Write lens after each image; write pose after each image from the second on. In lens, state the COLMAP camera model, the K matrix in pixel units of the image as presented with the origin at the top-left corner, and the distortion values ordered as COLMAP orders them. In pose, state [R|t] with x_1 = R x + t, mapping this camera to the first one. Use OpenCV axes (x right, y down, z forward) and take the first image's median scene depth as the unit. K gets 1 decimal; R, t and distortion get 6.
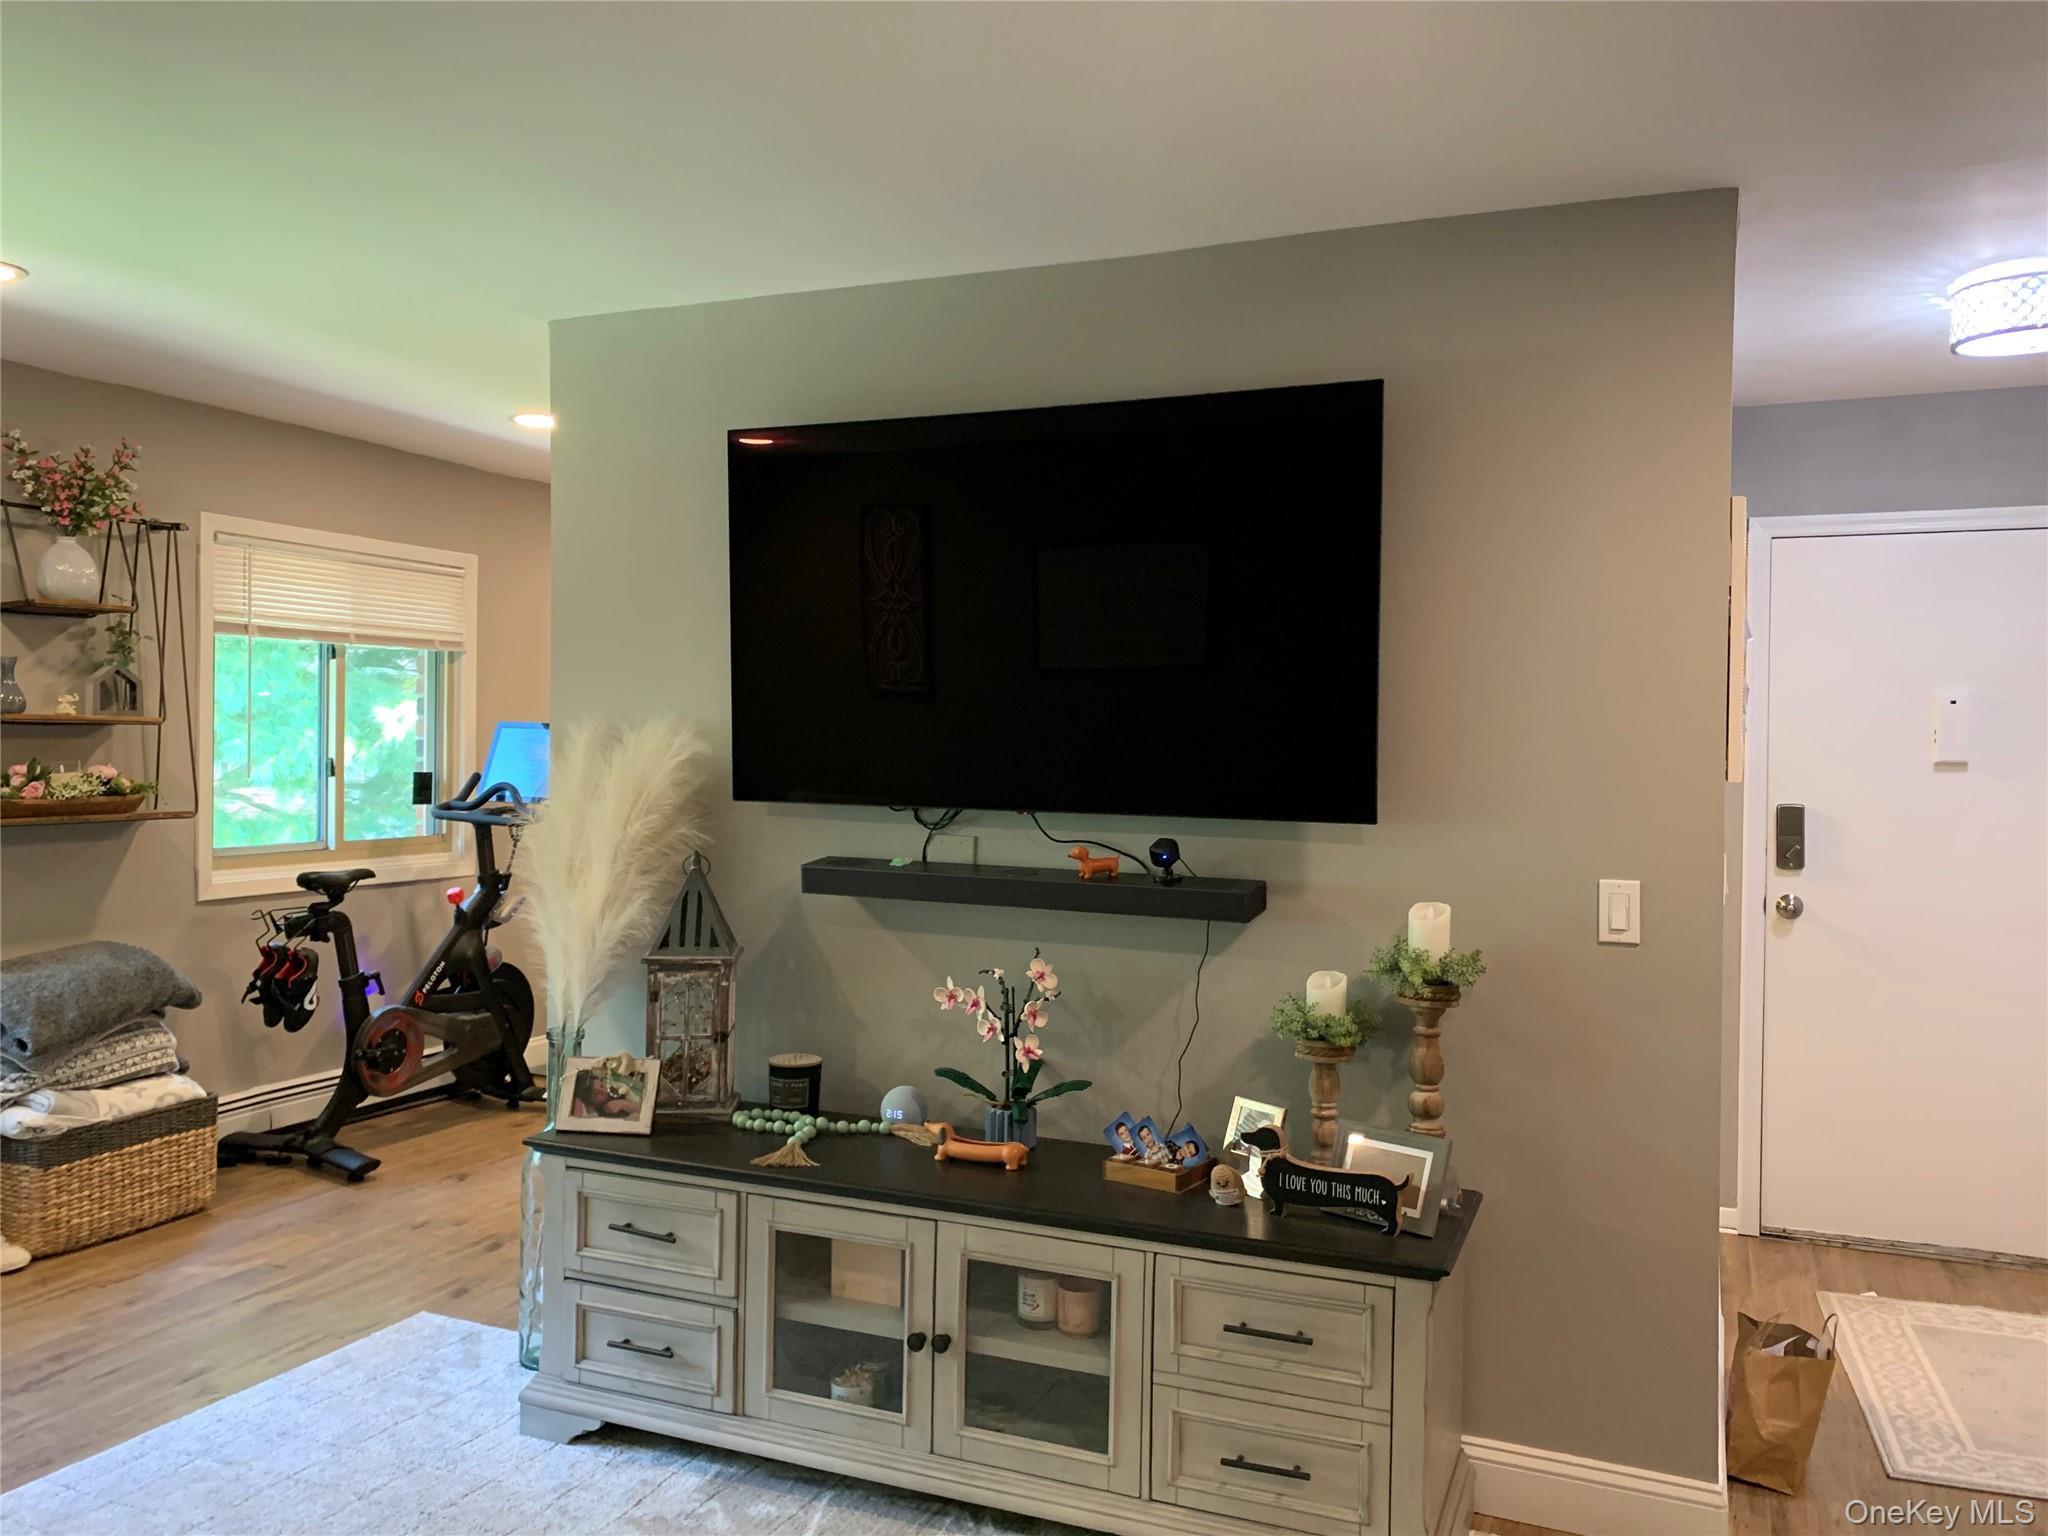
lens RADIAL K [[1565.8, 0, 1060.0], [0, 1565.8, 763.1], [0, 0, 1]] dist [0.021990, -0.004949]
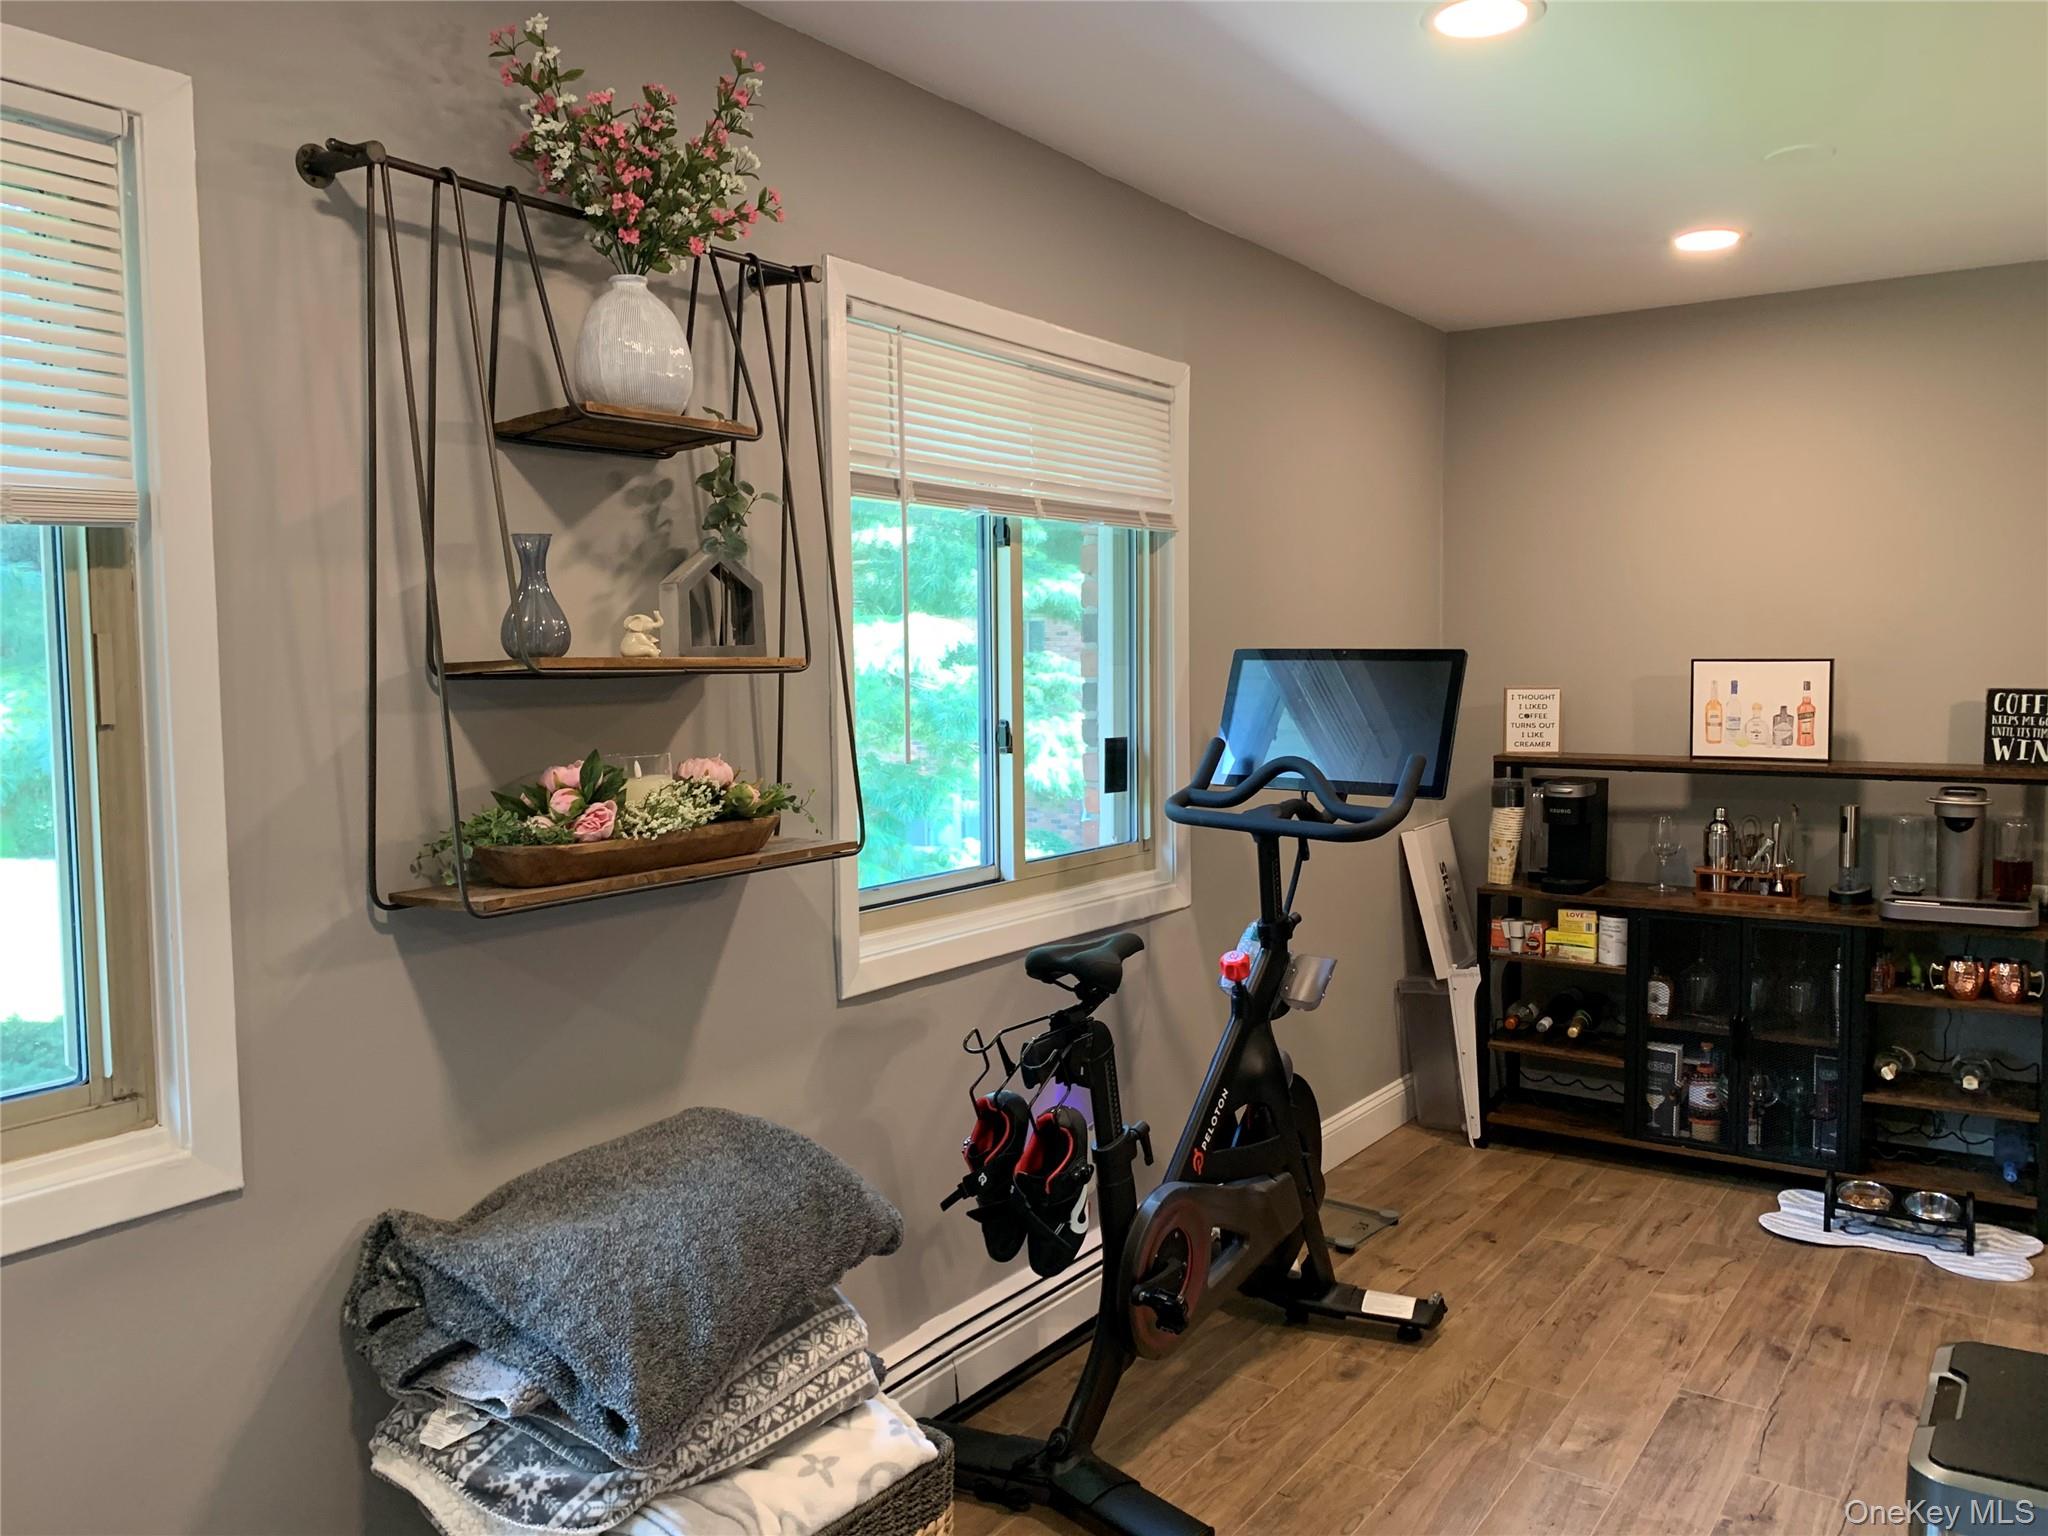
lens RADIAL K [[1579.6, 0, 1089.6], [0, 1579.6, 758.9], [0, 0, 1]] dist [0.075148, -0.134541]
pose [[0.982580, -0.010535, -0.185543, -0.381547], [0.019804, 0.998643, 0.048176, -0.018866], [0.184783, -0.051011, 0.981455, 0.516116]]
